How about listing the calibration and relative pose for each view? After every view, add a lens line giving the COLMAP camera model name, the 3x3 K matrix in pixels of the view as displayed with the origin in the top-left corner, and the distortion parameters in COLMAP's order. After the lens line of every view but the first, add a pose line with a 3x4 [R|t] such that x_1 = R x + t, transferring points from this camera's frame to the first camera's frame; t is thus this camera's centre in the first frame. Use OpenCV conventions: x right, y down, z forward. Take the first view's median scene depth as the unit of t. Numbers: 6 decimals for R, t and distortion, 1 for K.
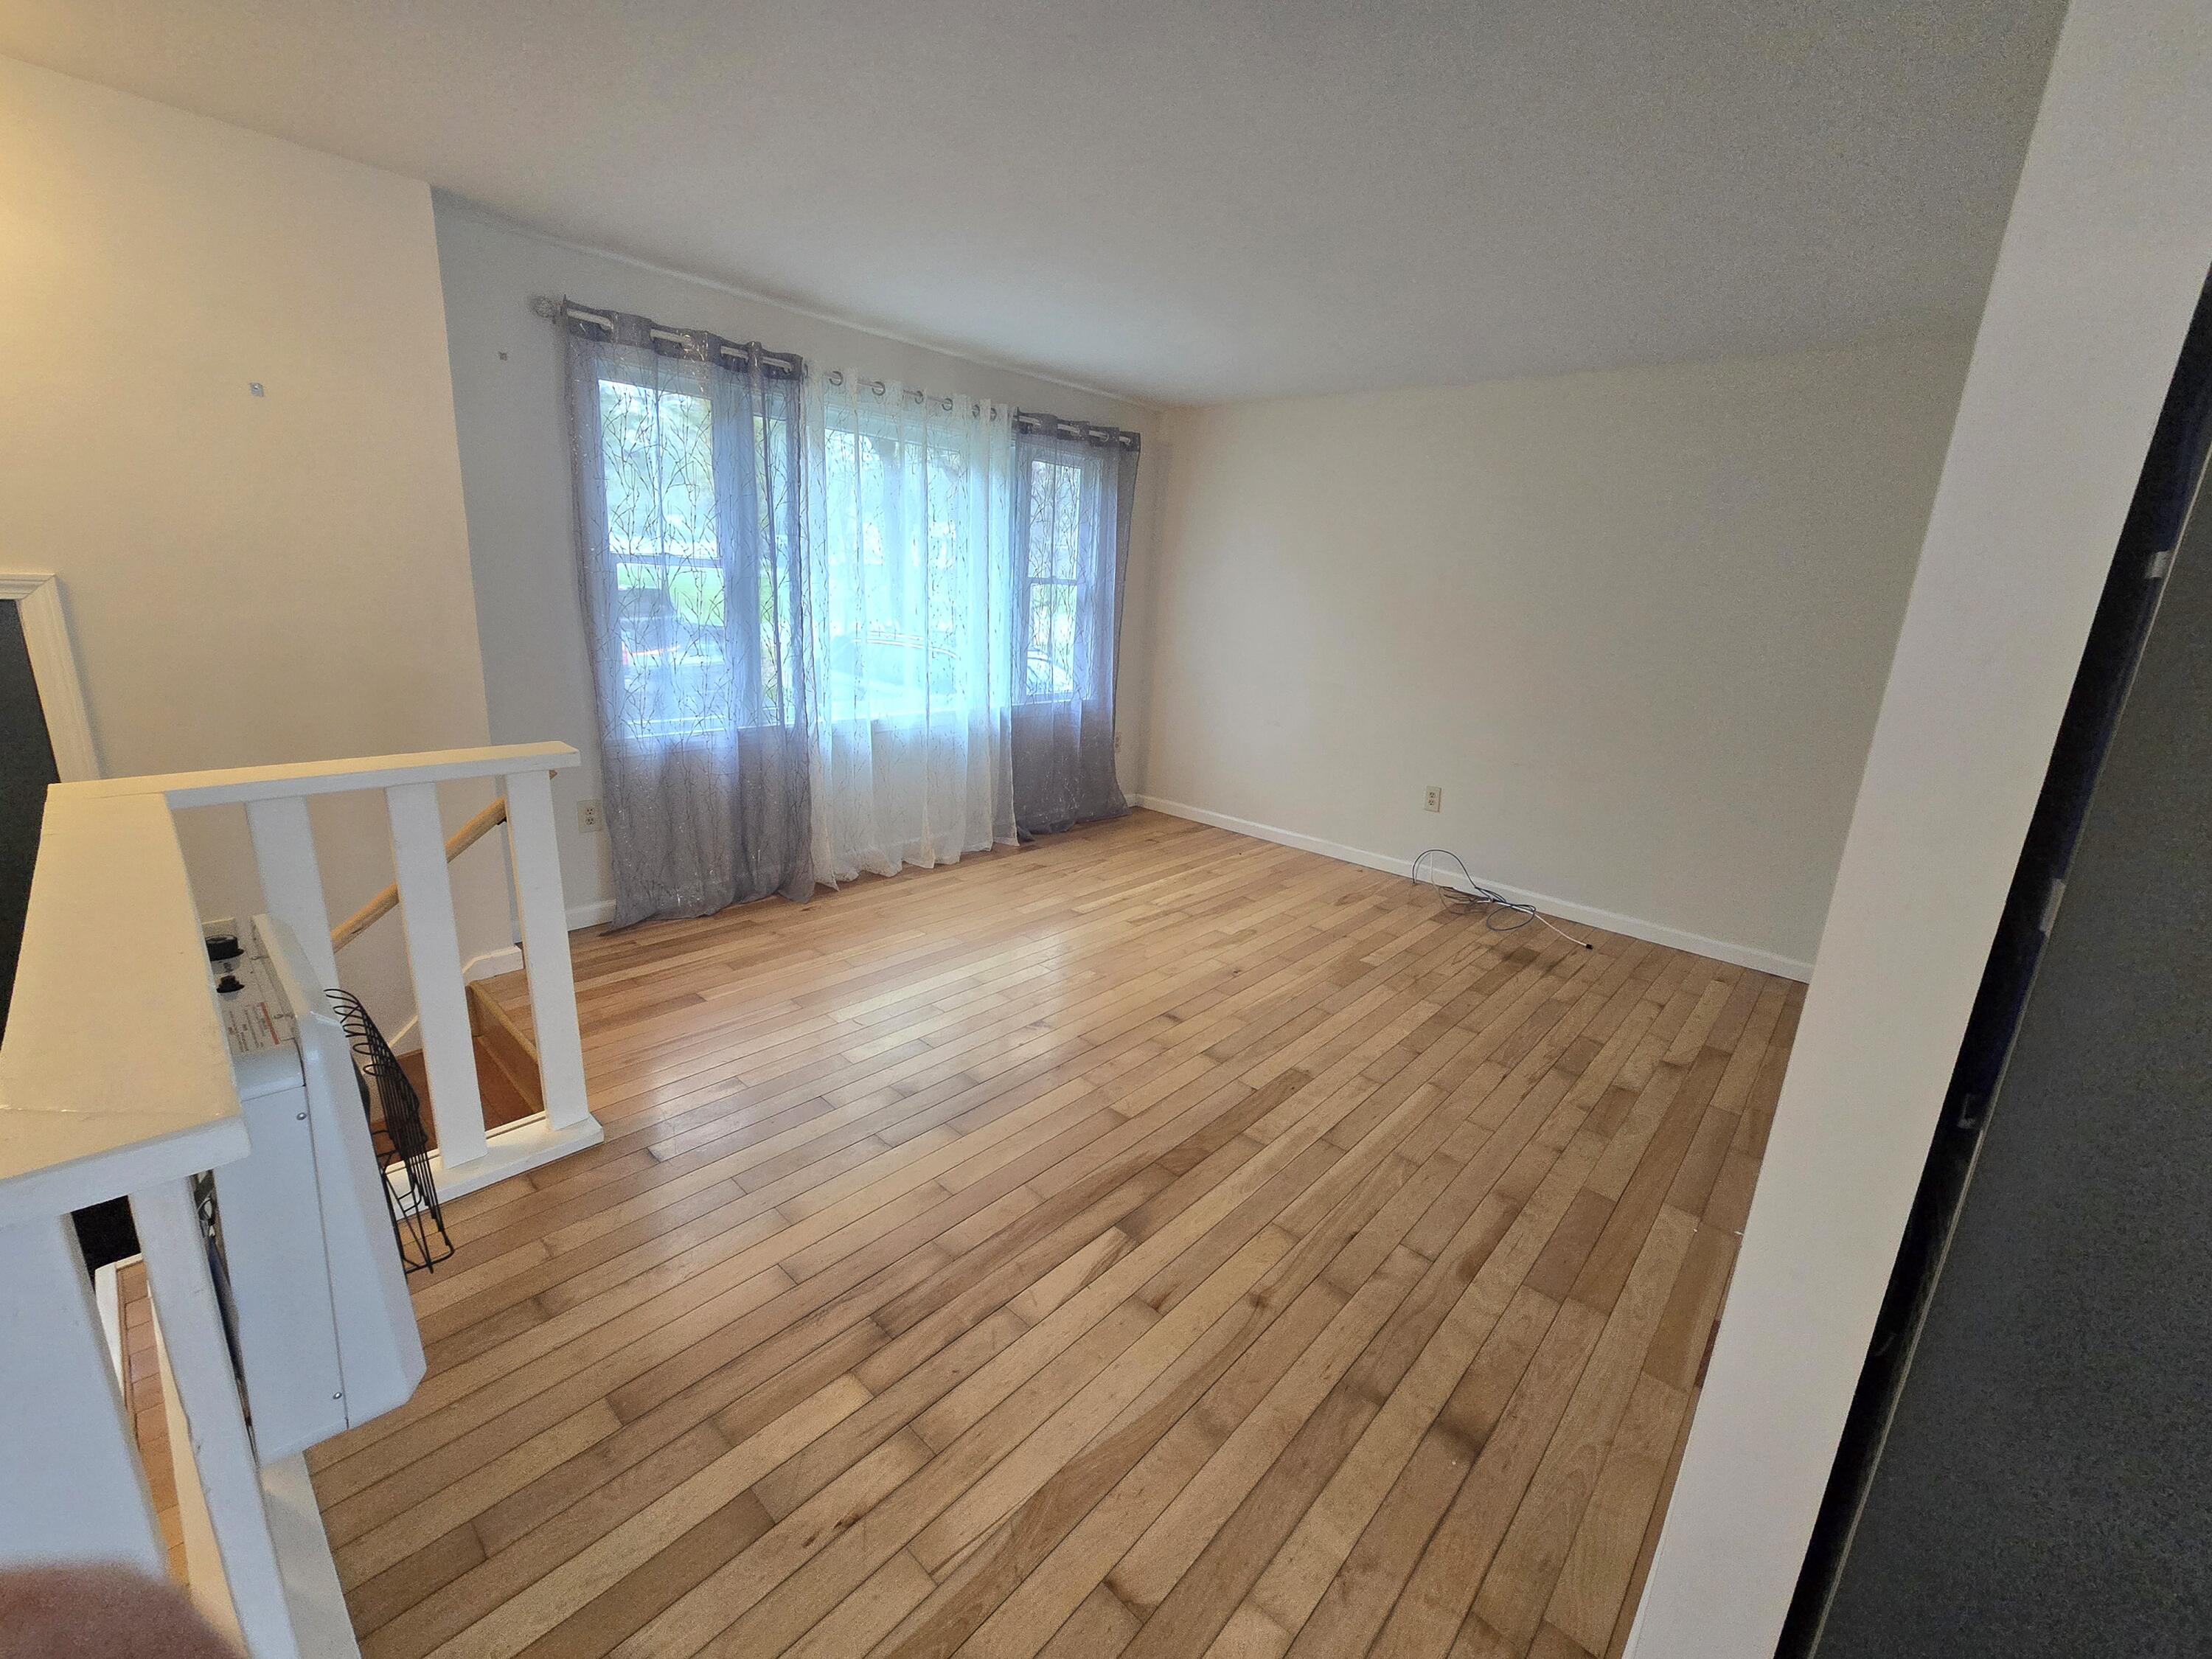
lens RADIAL K [[907.0, 0, 1122.3], [0, 907.0, 811.5], [0, 0, 1]] dist [-0.004358, 0.000054]
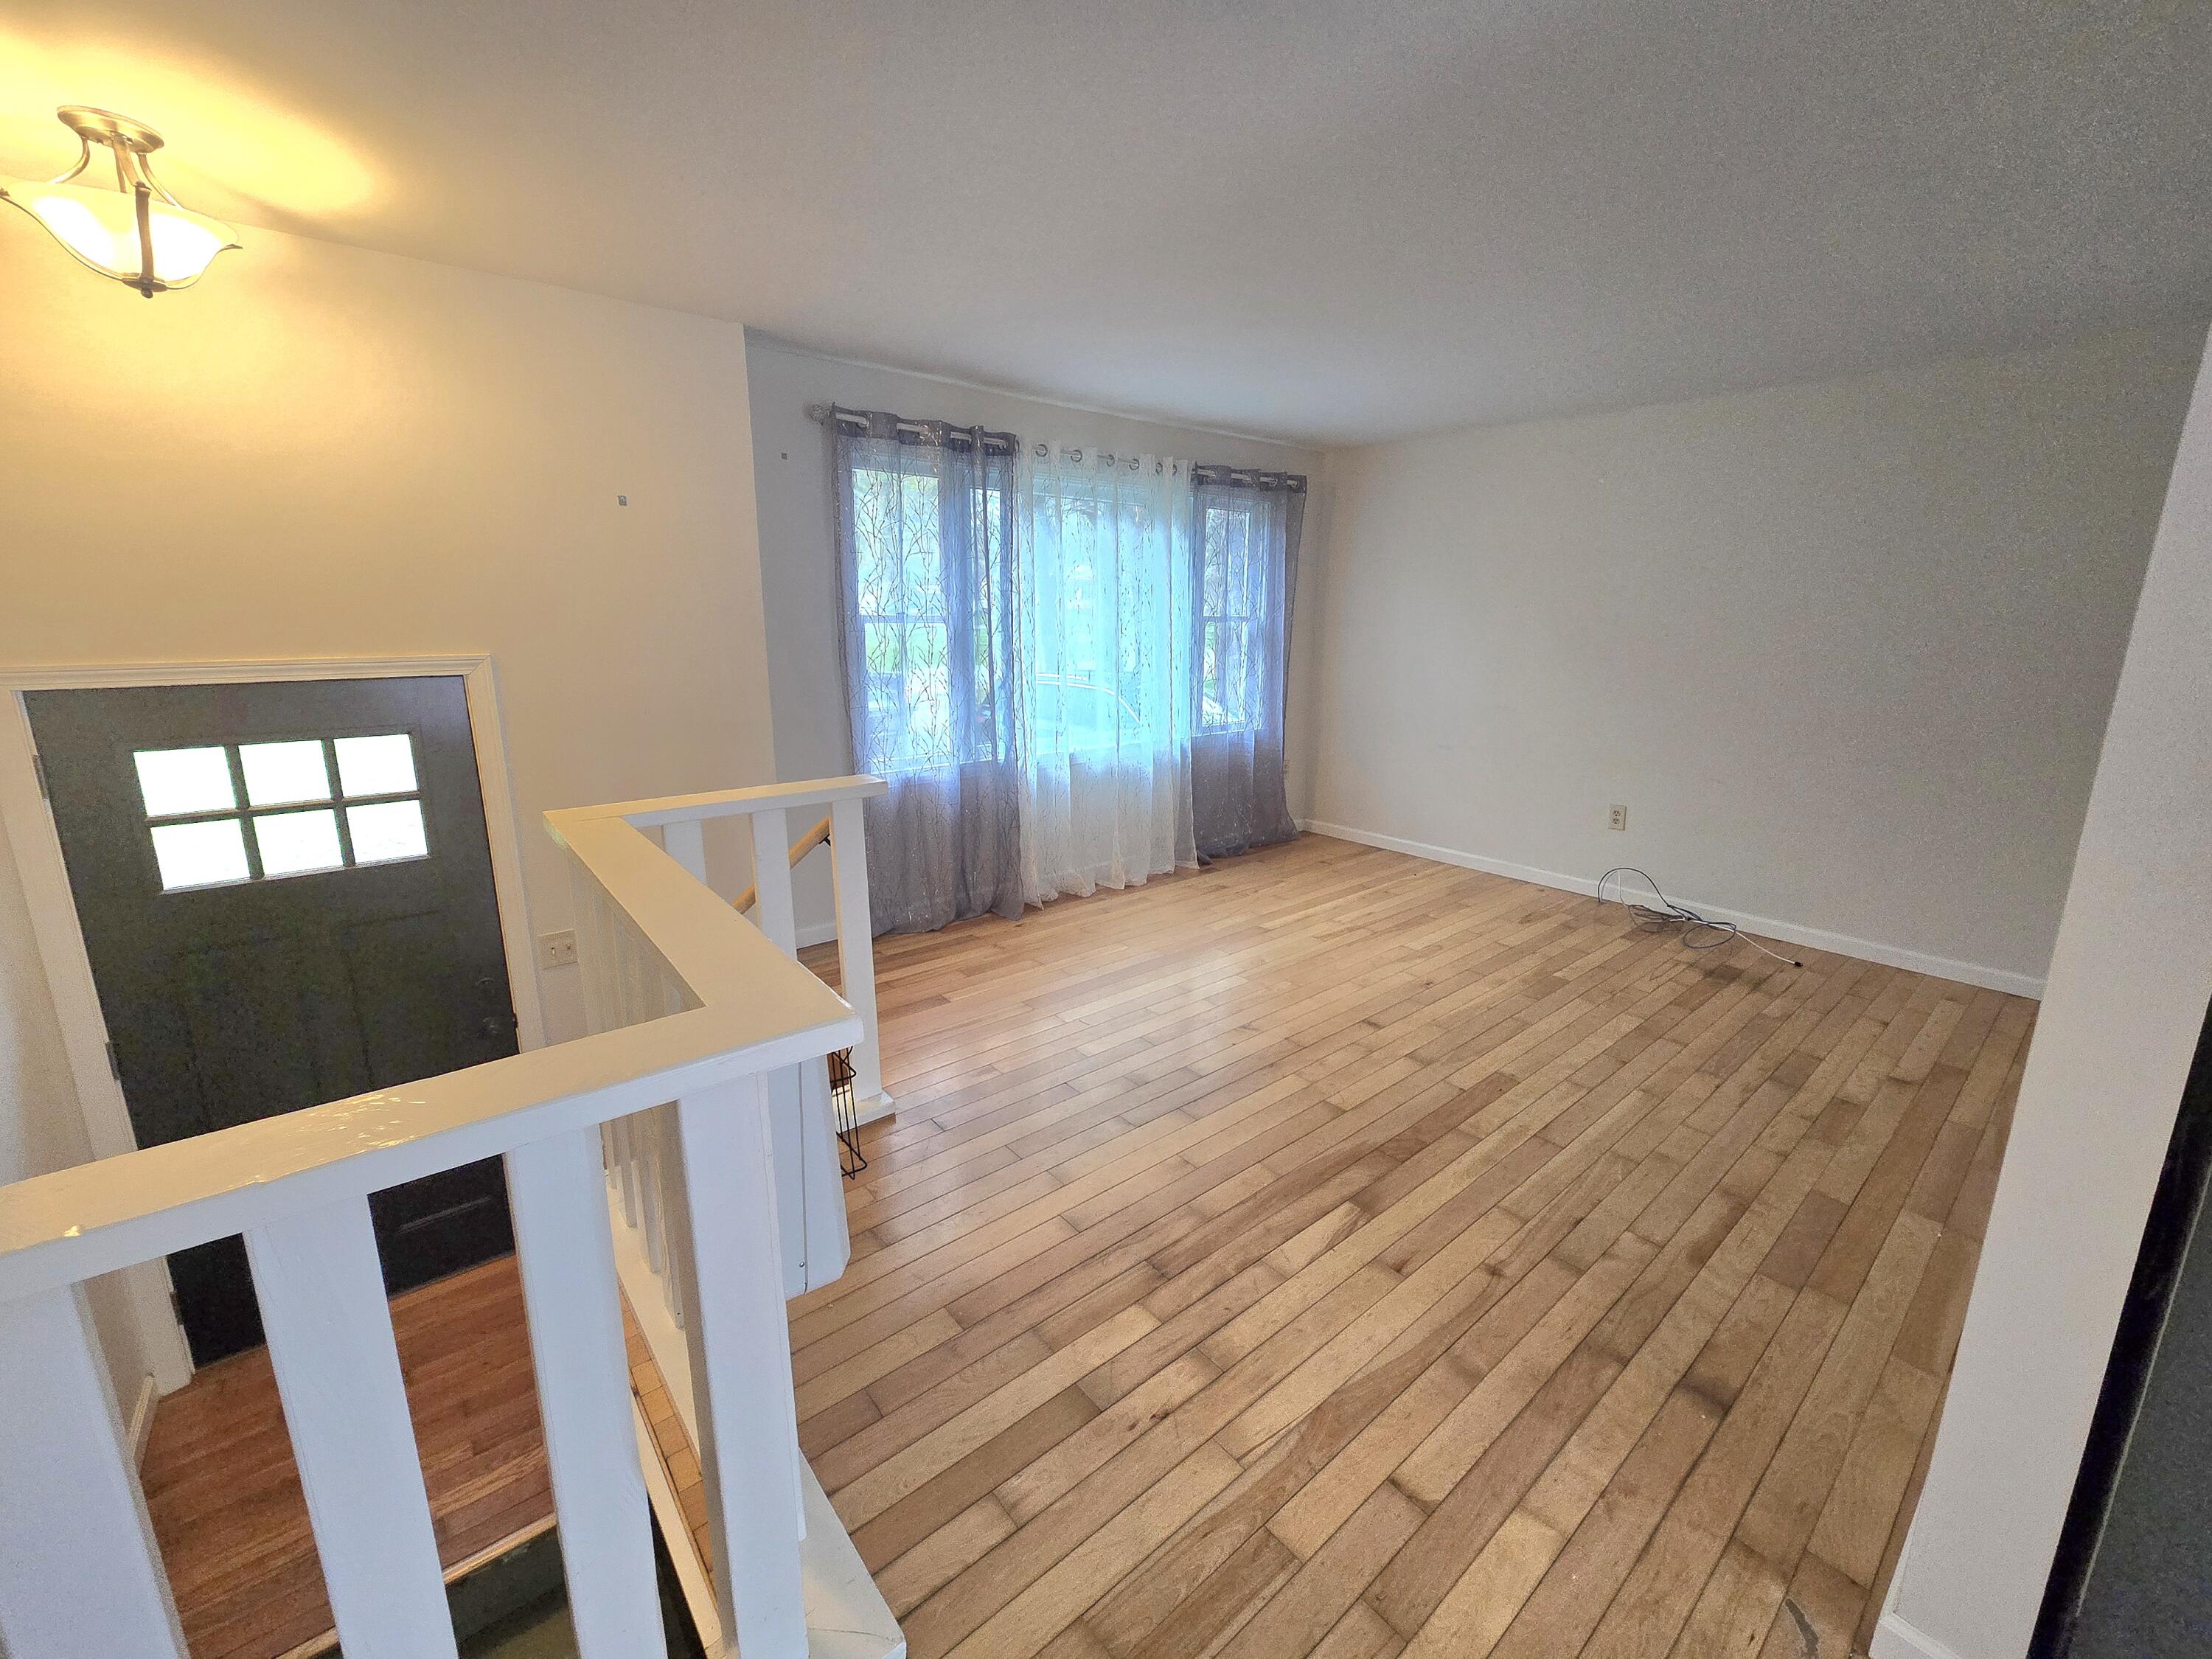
lens RADIAL K [[907.0, 0, 1118.6], [0, 907.0, 813.7], [0, 0, 1]] dist [-0.004358, 0.000054]
pose [[0.988622, -0.017613, -0.149384, -0.074721], [0.012510, 0.999308, -0.035029, 0.014899], [0.149897, 0.032761, 0.988159, -0.097036]]
